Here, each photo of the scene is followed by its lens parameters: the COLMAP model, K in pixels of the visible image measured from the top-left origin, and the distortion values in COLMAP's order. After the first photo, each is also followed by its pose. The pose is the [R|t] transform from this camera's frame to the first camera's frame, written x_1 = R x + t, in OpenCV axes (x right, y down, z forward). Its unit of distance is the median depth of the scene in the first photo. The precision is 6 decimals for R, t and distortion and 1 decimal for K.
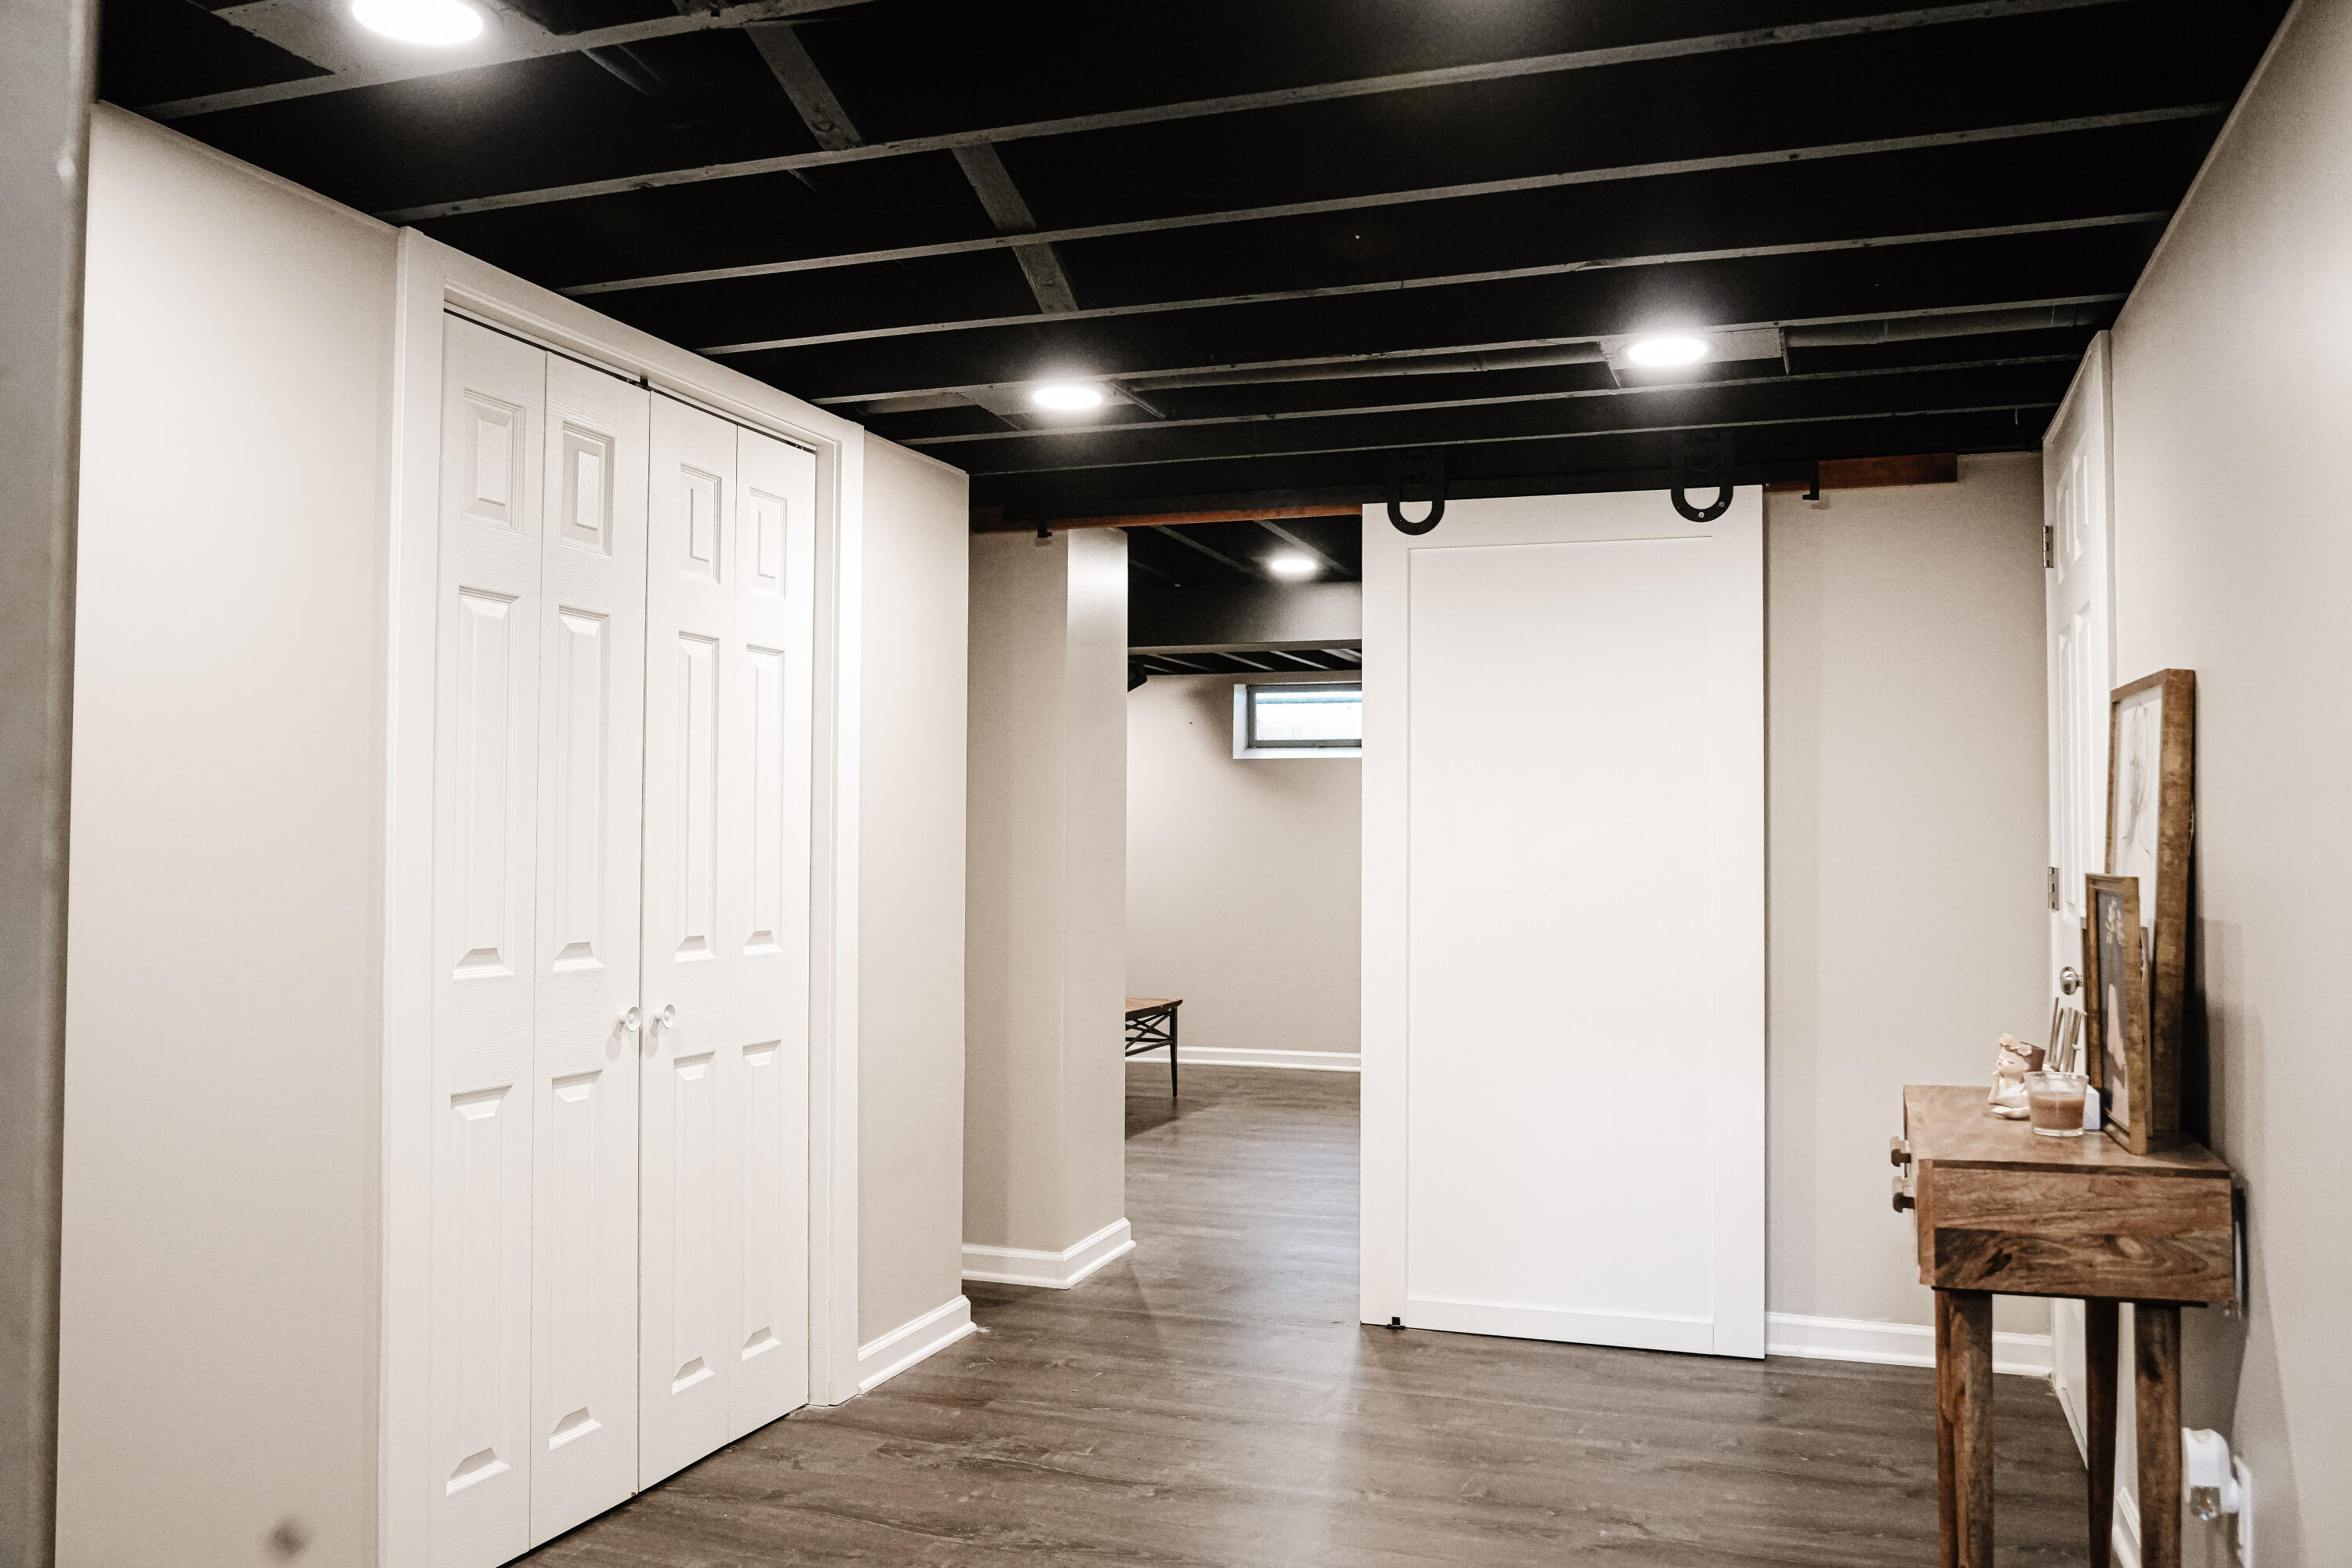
lens RADIAL K [[1916.0, 0, 1164.0], [0, 1916.0, 786.8], [0, 0, 1]] dist [-0.054785, 0.043844]
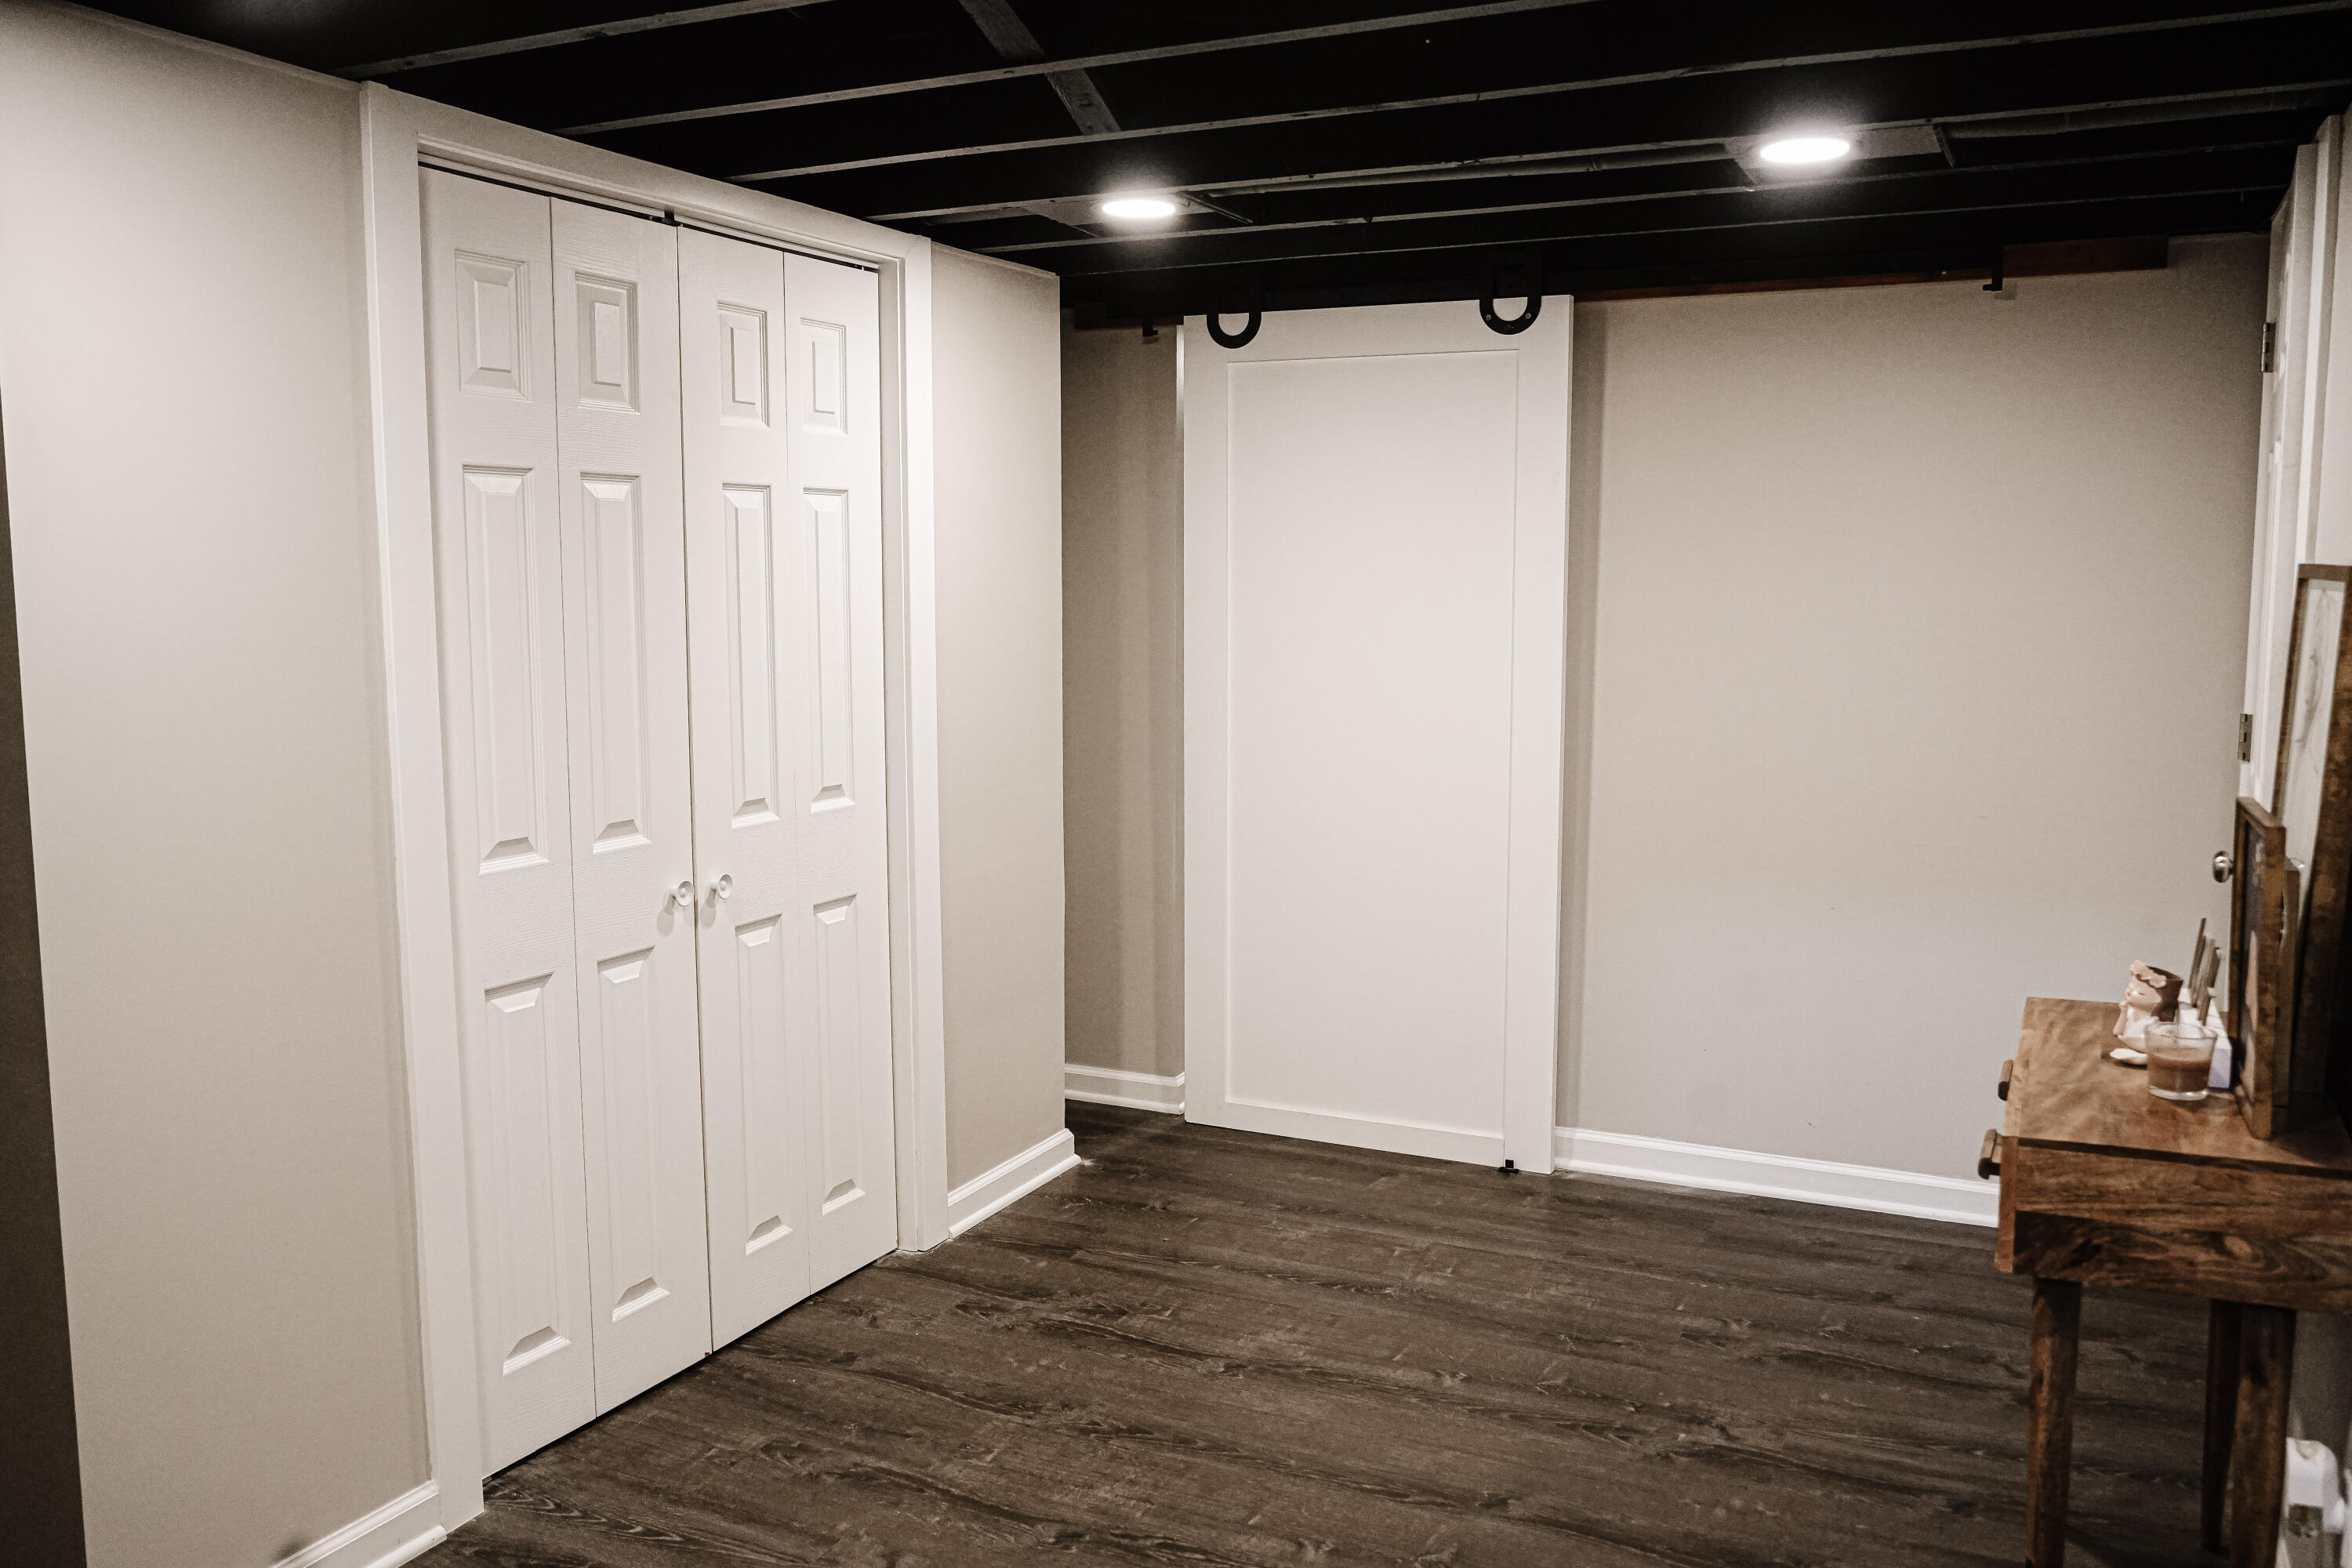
lens RADIAL K [[1916.0, 0, 1178.6], [0, 1916.0, 782.8], [0, 0, 1]] dist [-0.054785, 0.043844]
pose [[0.993985, 0.006894, -0.109297, 0.078827], [0.009538, 0.988774, 0.149116, -0.077031], [0.109098, -0.149262, 0.982761, 0.075484]]
